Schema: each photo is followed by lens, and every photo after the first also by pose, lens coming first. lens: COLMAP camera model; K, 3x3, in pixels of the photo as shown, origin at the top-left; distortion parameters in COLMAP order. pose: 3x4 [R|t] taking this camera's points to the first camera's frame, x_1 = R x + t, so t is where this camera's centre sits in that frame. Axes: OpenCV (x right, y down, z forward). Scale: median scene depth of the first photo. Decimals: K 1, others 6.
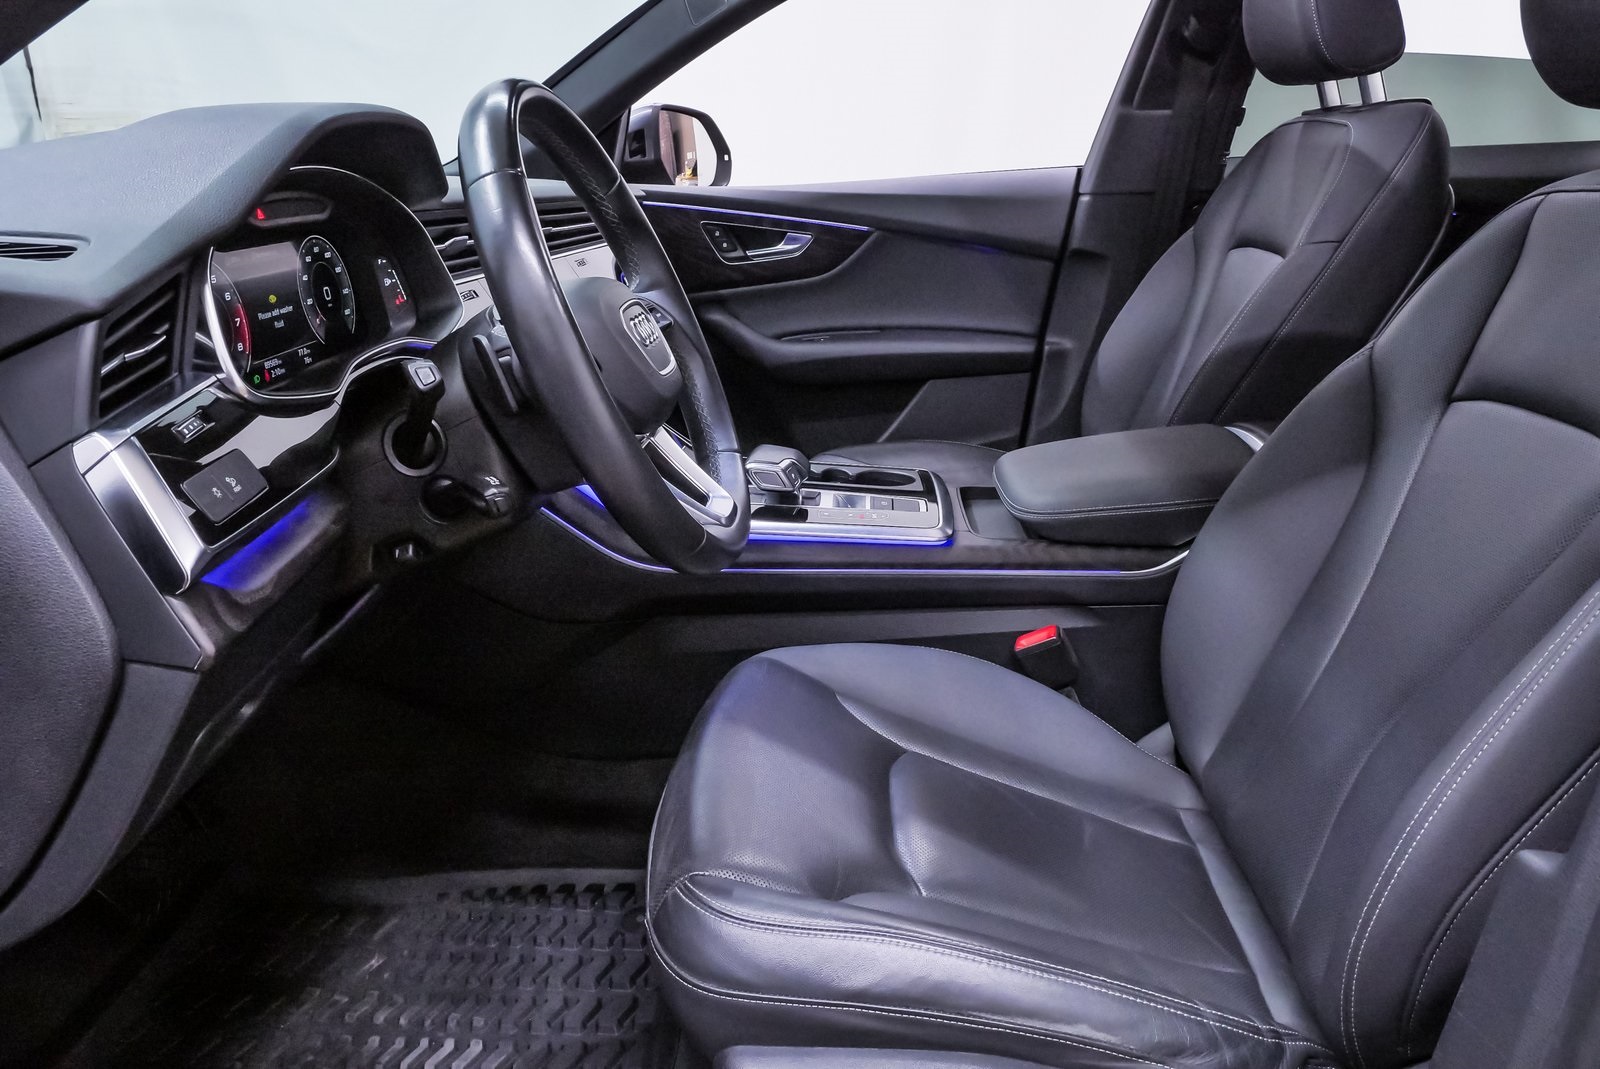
lens RADIAL K [[1158.9, 0, 765.5], [0, 1158.9, 531.0], [0, 0, 1]] dist [-0.048245, 0.003903]
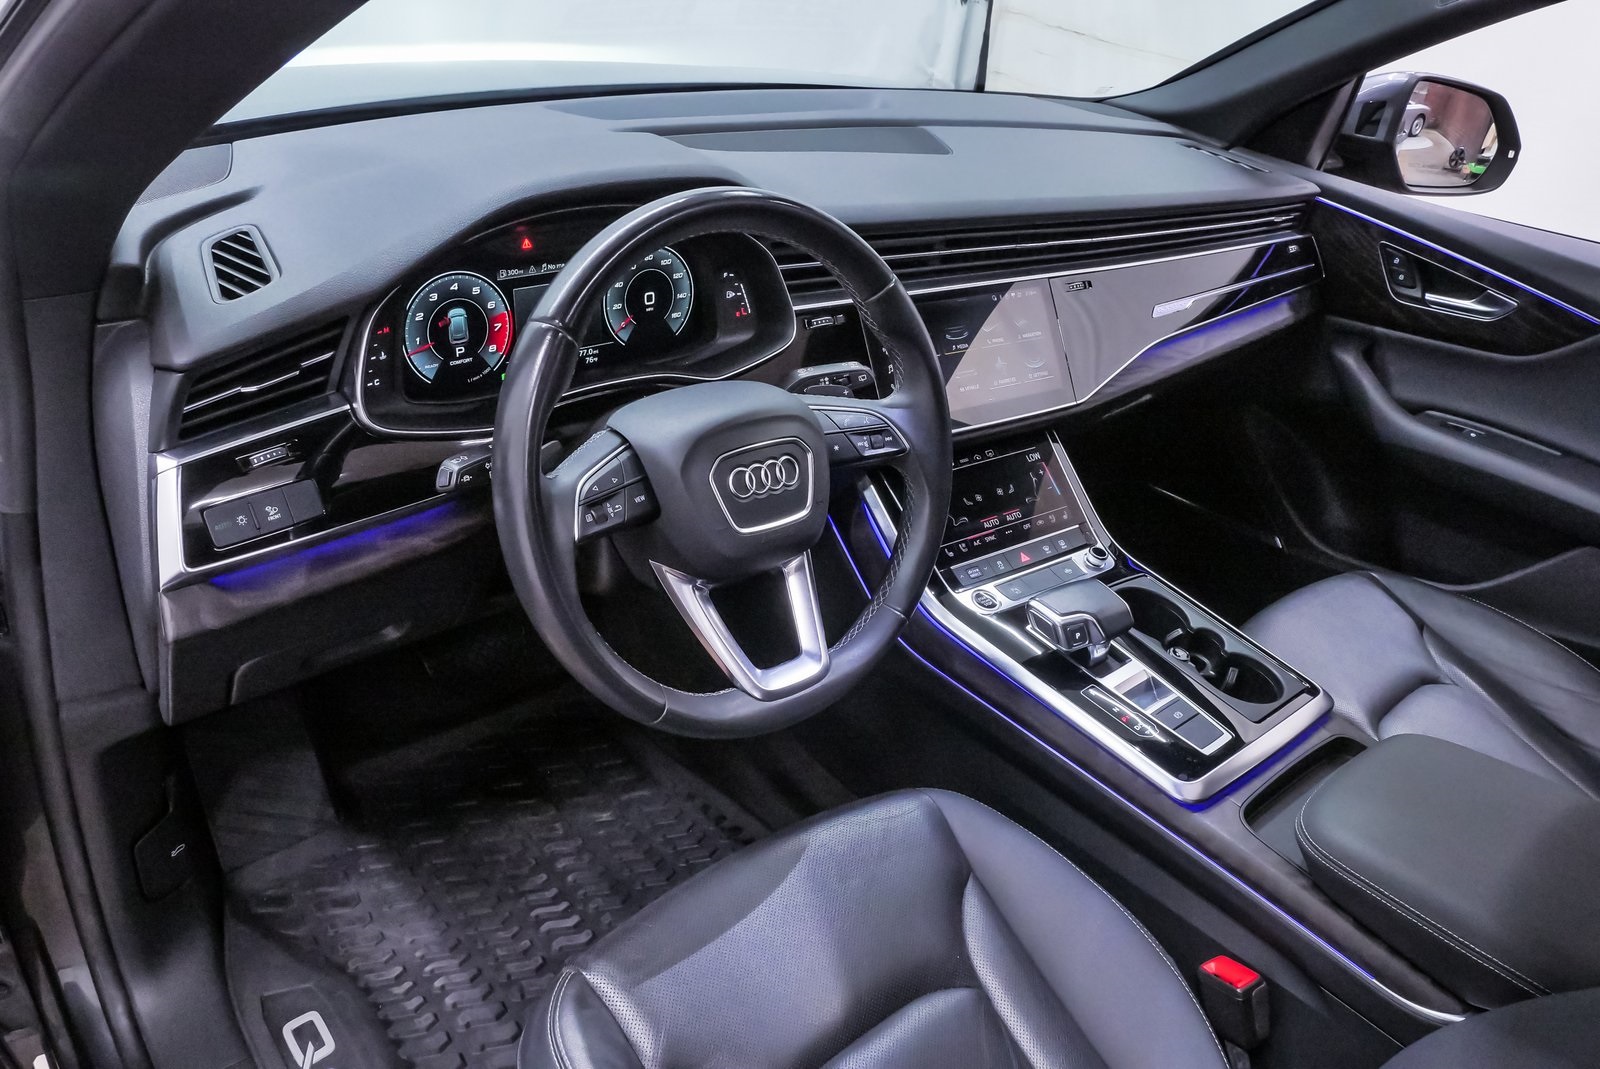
lens RADIAL K [[1163.0, 0, 800.0], [0, 1163.0, 534.5], [0, 0, 1]] dist [-0.045826, 0.005461]
pose [[0.690349, 0.454449, -0.562934, 0.233502], [-0.340410, 0.890619, 0.301527, -0.214950], [0.638388, -0.016531, 0.769537, 0.147110]]
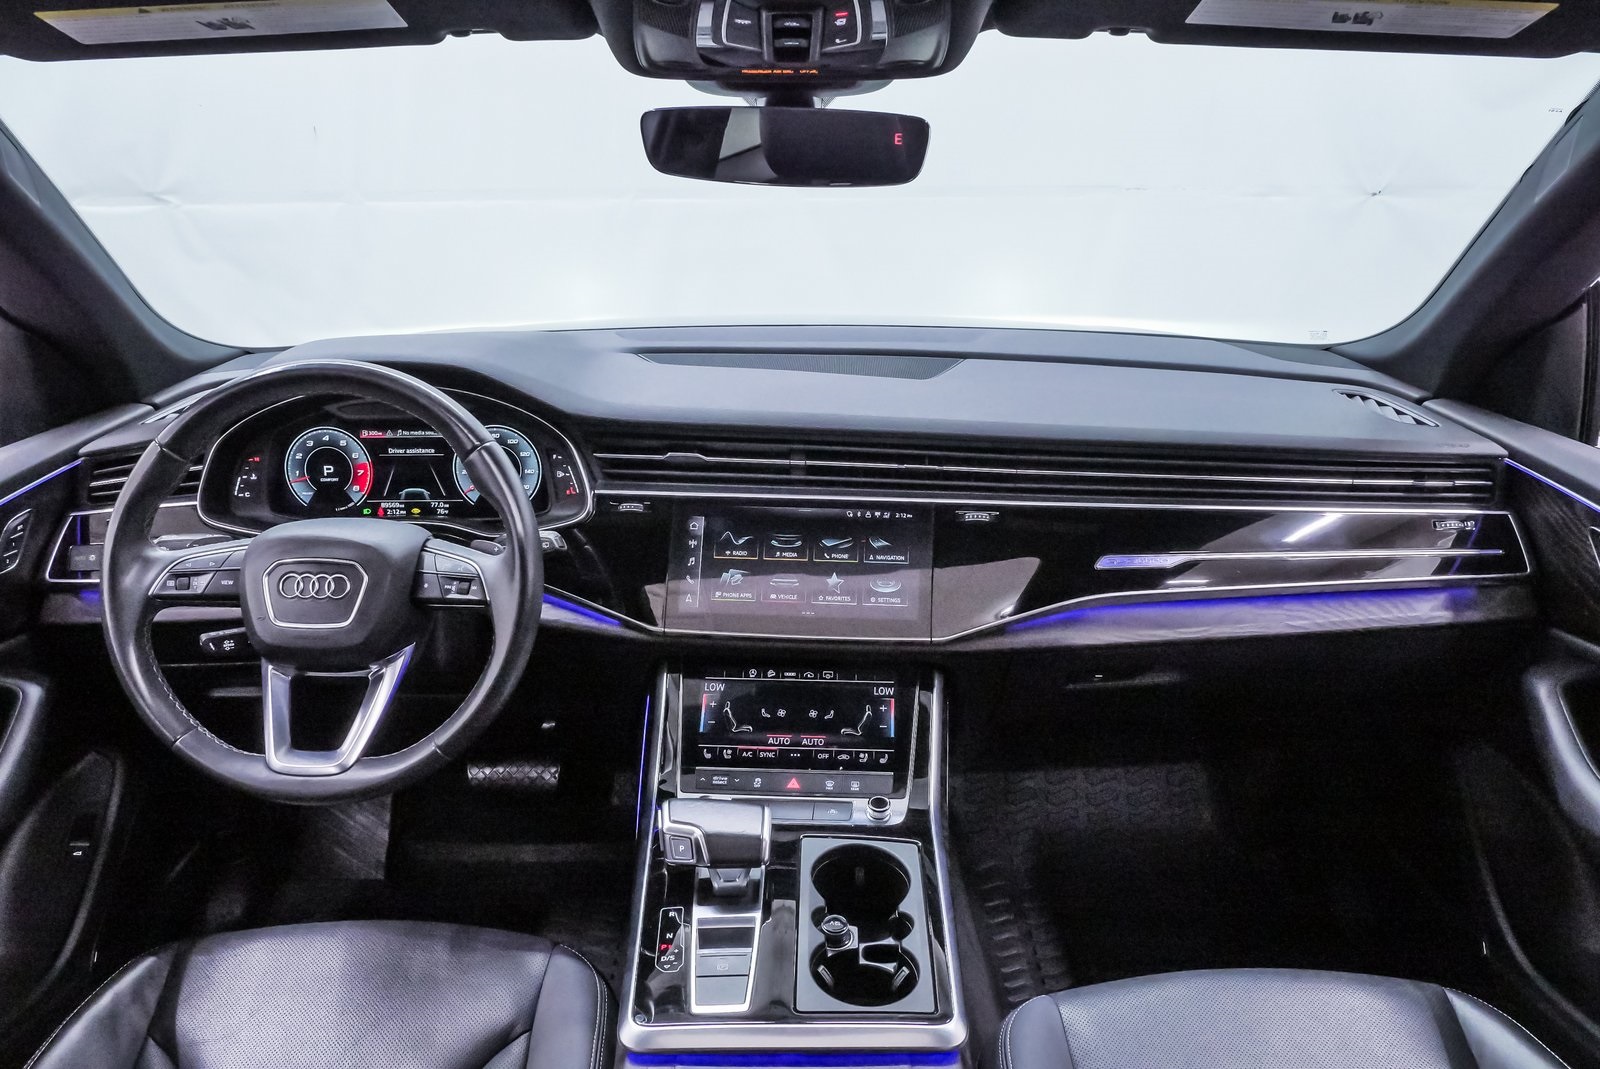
lens RADIAL K [[1163.0, 0, 800.0], [0, 1163.0, 534.5], [0, 0, 1]] dist [-0.045826, 0.005461]
pose [[0.084589, 0.352750, -0.931886, 0.489833], [-0.308846, 0.898460, 0.312063, -0.363610], [0.947343, 0.261412, 0.184945, 0.617406]]
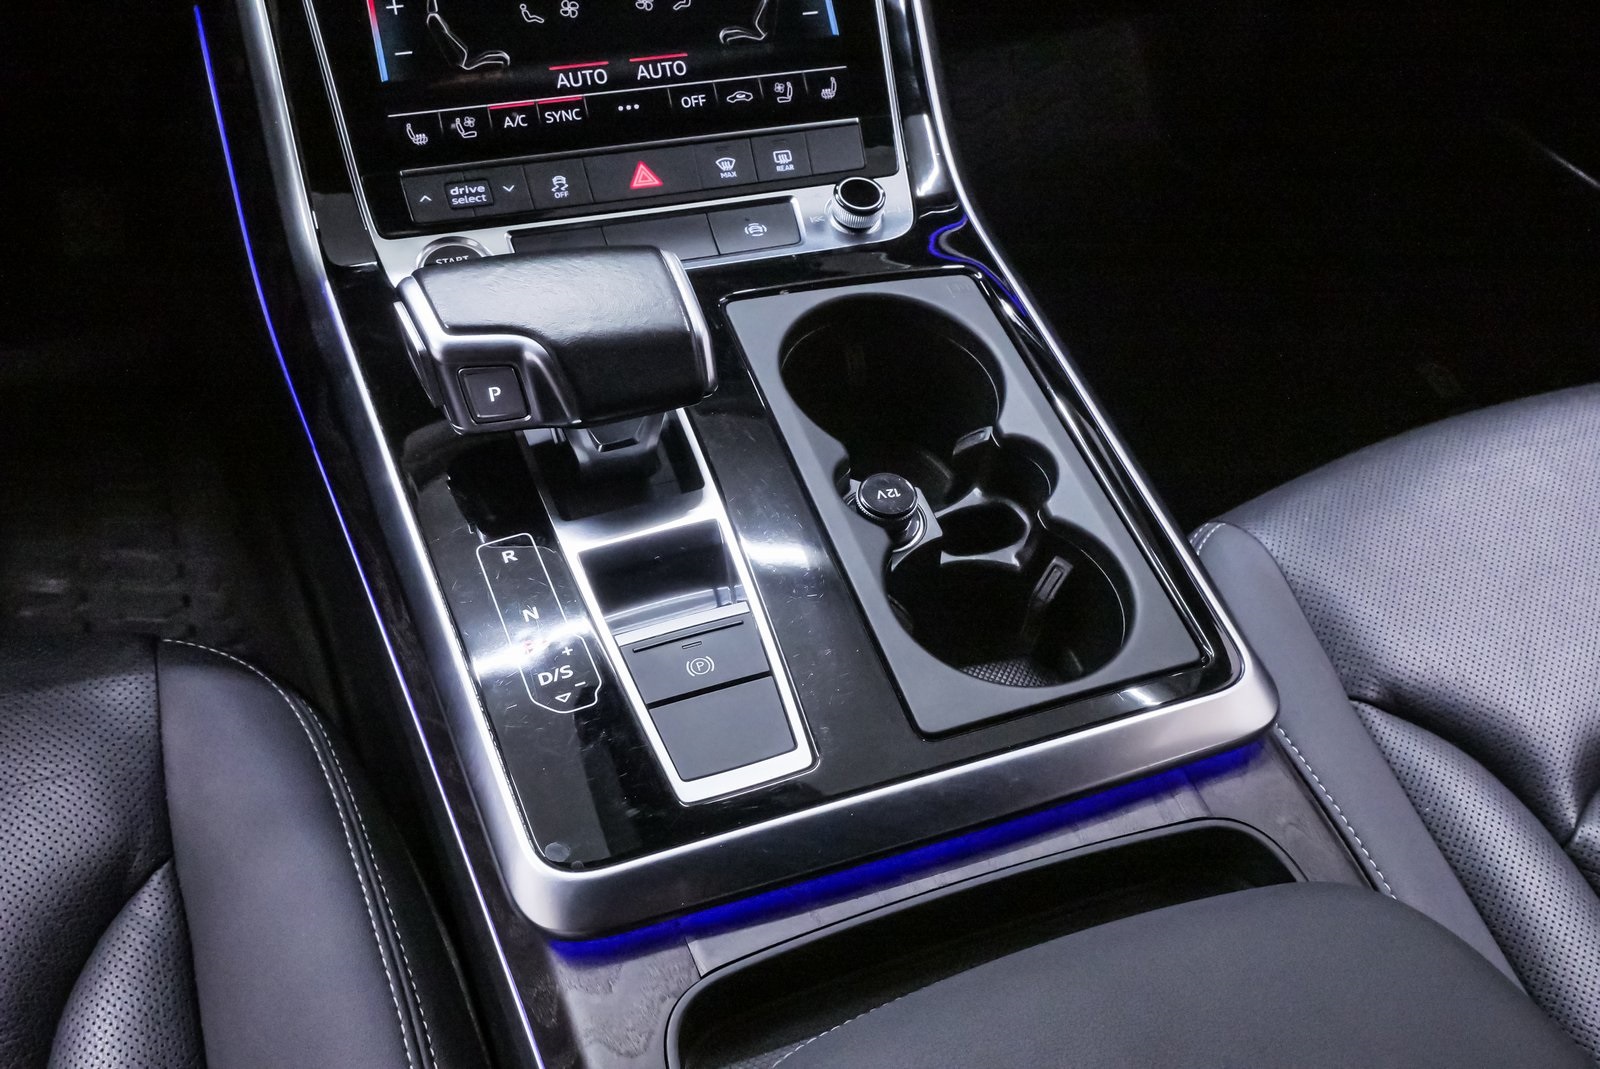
lens RADIAL K [[1675.2, 0, 800.0], [0, 1675.2, 534.5], [0, 0, 1]] dist [-0.009729, -0.000204]
pose [[0.426515, 0.679854, -0.596559, 0.246331], [-0.346935, 0.732081, 0.586254, -0.219501], [0.835297, -0.043079, 0.548108, 0.580970]]
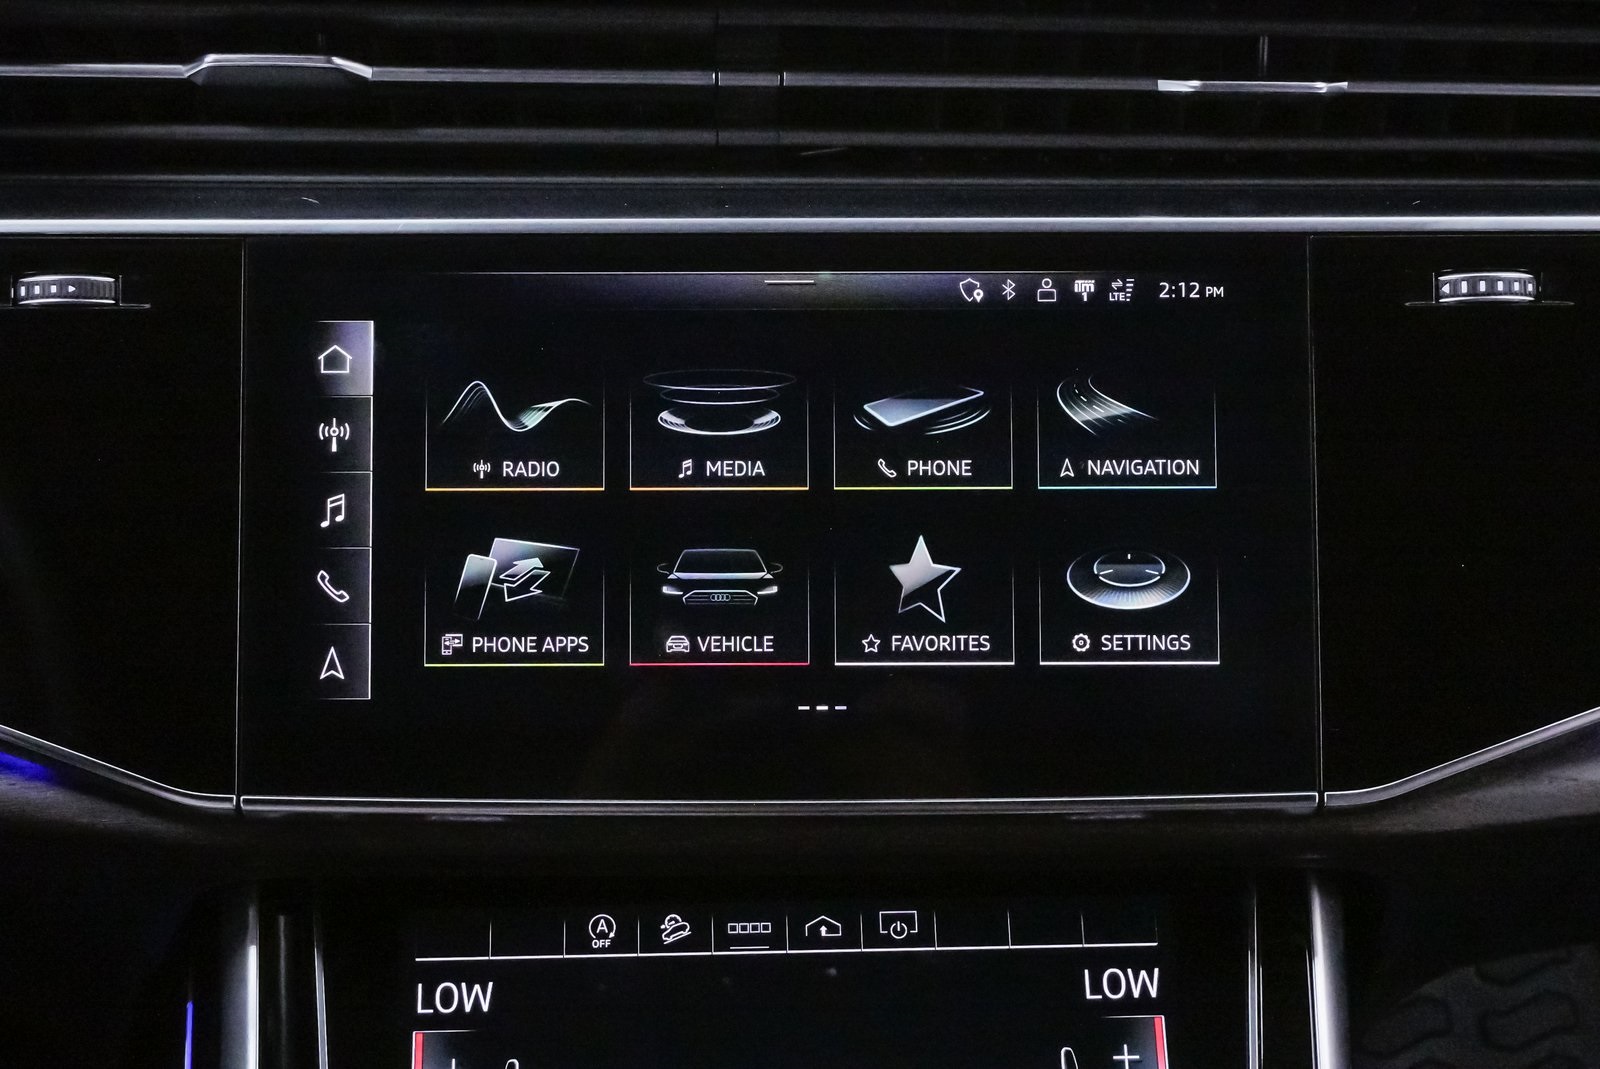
lens RADIAL K [[2906.4, 0, 771.7], [0, 2906.4, 540.5], [0, 0, 1]] dist [-0.000177, 0.269253]
pose [[0.167283, 0.509191, -0.844240, 0.219032], [-0.304134, 0.841196, 0.447092, -0.318494], [0.937827, 0.181971, 0.295580, 0.624036]]
